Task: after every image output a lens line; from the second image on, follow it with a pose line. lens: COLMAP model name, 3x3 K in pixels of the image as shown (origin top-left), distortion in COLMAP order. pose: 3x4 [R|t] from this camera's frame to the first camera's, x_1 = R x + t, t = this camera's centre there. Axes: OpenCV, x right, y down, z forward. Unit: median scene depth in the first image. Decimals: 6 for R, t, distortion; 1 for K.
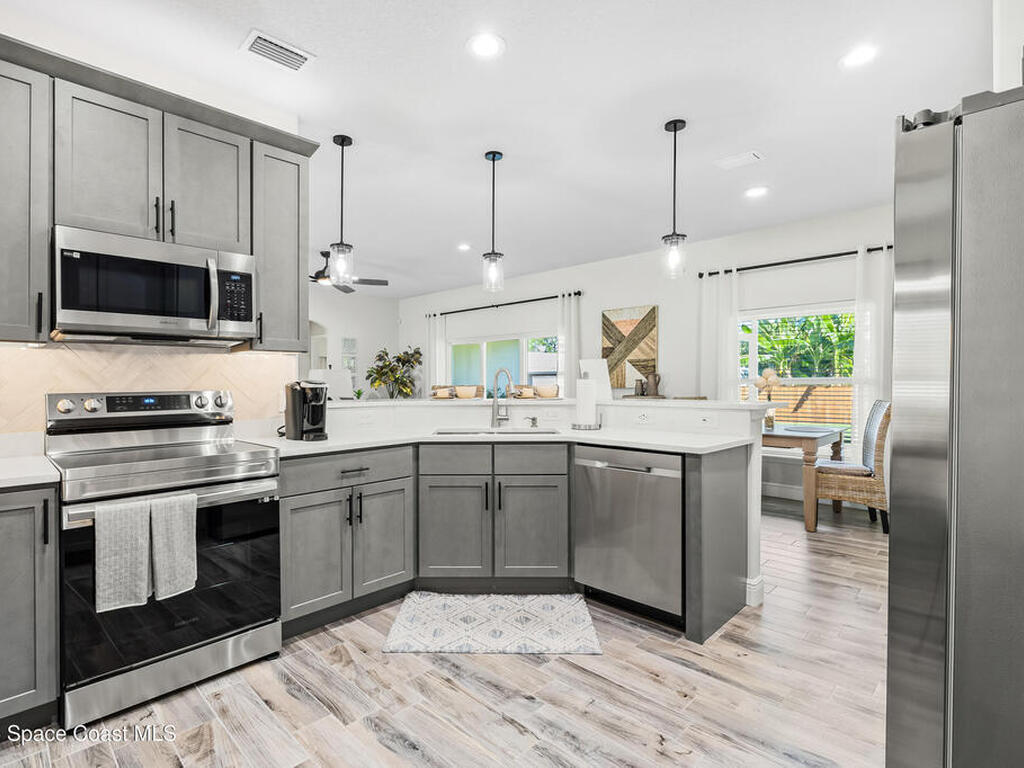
lens RADIAL K [[496.3, 0, 511.7], [0, 496.3, 386.1], [0, 0, 1]] dist [0.000853, -0.000098]
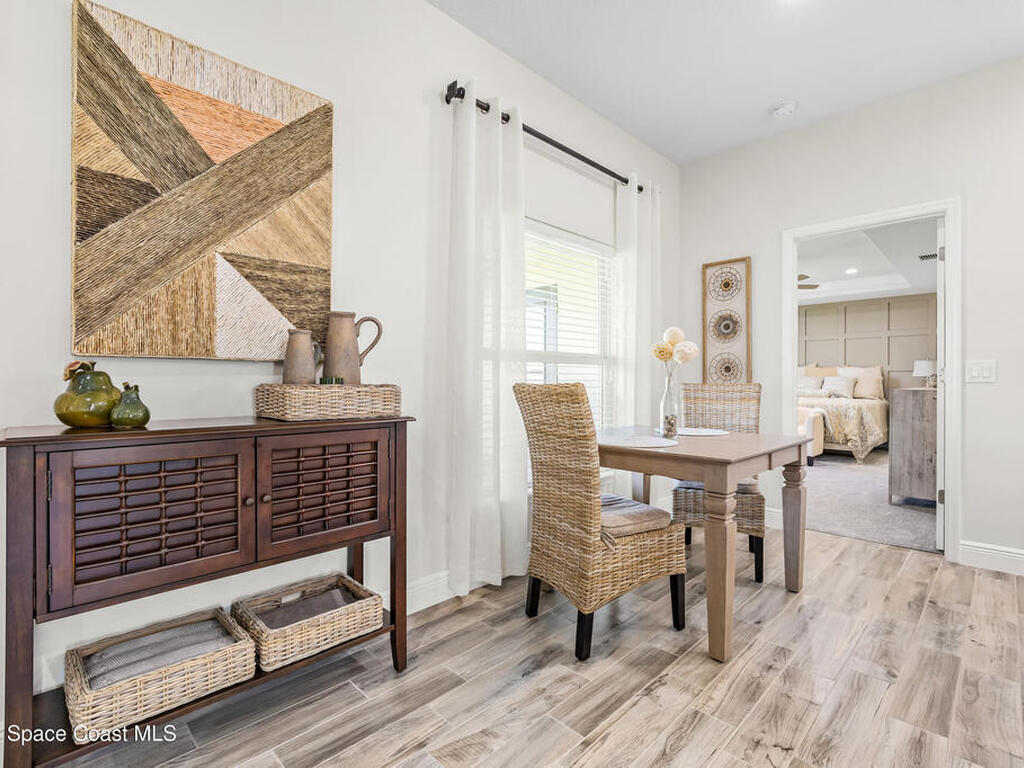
lens RADIAL K [[496.3, 0, 511.6], [0, 496.3, 382.5], [0, 0, 1]] dist [0.000853, -0.000098]
pose [[0.033149, -0.003749, 0.999443, -0.025806], [0.003632, 0.999987, 0.003630, 0.015900], [-0.999444, 0.003510, 0.033162, 0.837772]]
